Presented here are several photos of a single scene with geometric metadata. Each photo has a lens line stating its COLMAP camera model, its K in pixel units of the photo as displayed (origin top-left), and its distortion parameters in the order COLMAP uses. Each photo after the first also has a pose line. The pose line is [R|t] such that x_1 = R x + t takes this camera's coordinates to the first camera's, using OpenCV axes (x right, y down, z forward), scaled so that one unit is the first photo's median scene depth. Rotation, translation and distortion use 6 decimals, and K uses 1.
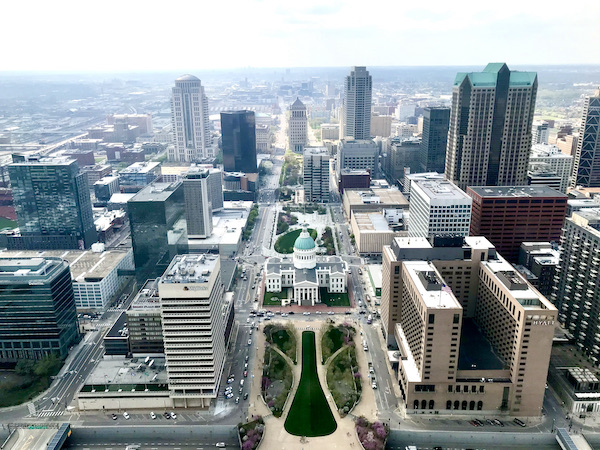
lens RADIAL K [[500.6, 0, 299.5], [0, 500.6, 230.2], [0, 0, 1]] dist [-0.004076, 0.013440]
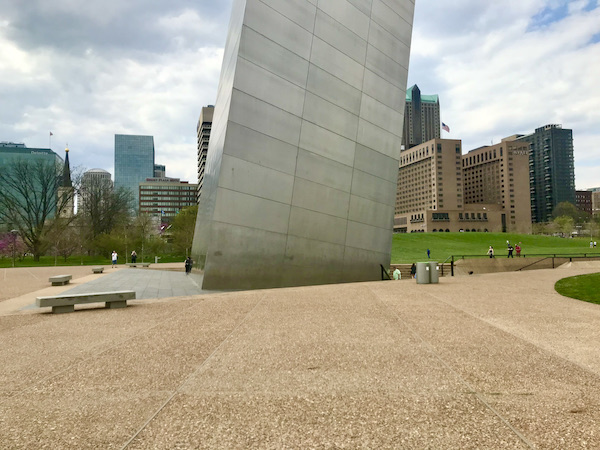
lens RADIAL K [[500.6, 0, 304.6], [0, 500.6, 227.2], [0, 0, 1]] dist [-0.004076, 0.013440]
pose [[0.960906, 0.010222, 0.276685, -0.269515], [0.091548, 0.931380, -0.352349, 0.540463], [-0.261301, 0.363905, 0.894033, 0.066519]]
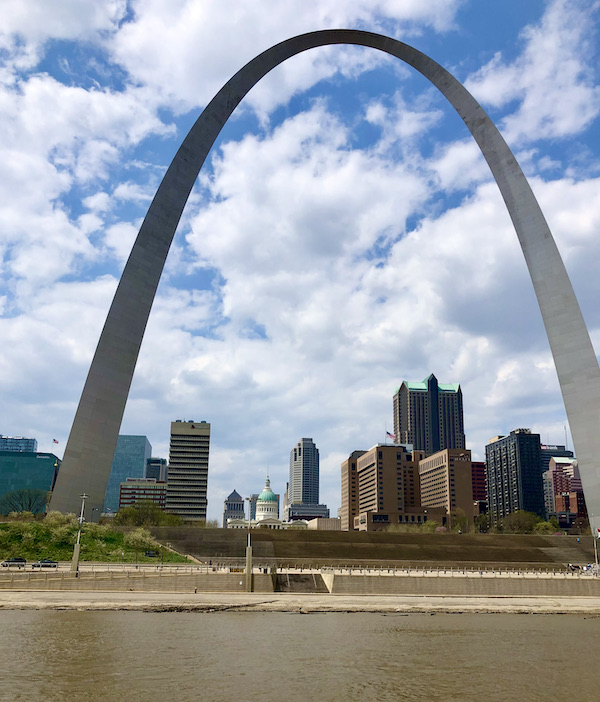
lens RADIAL K [[704.3, 0, 304.6], [0, 704.3, 357.8], [0, 0, 1]] dist [0.083814, 0.000000]
pose [[0.990914, 0.065993, 0.117197, -0.124465], [0.012417, 0.822750, -0.568267, 0.747131], [-0.133926, 0.564559, 0.814455, -0.465675]]
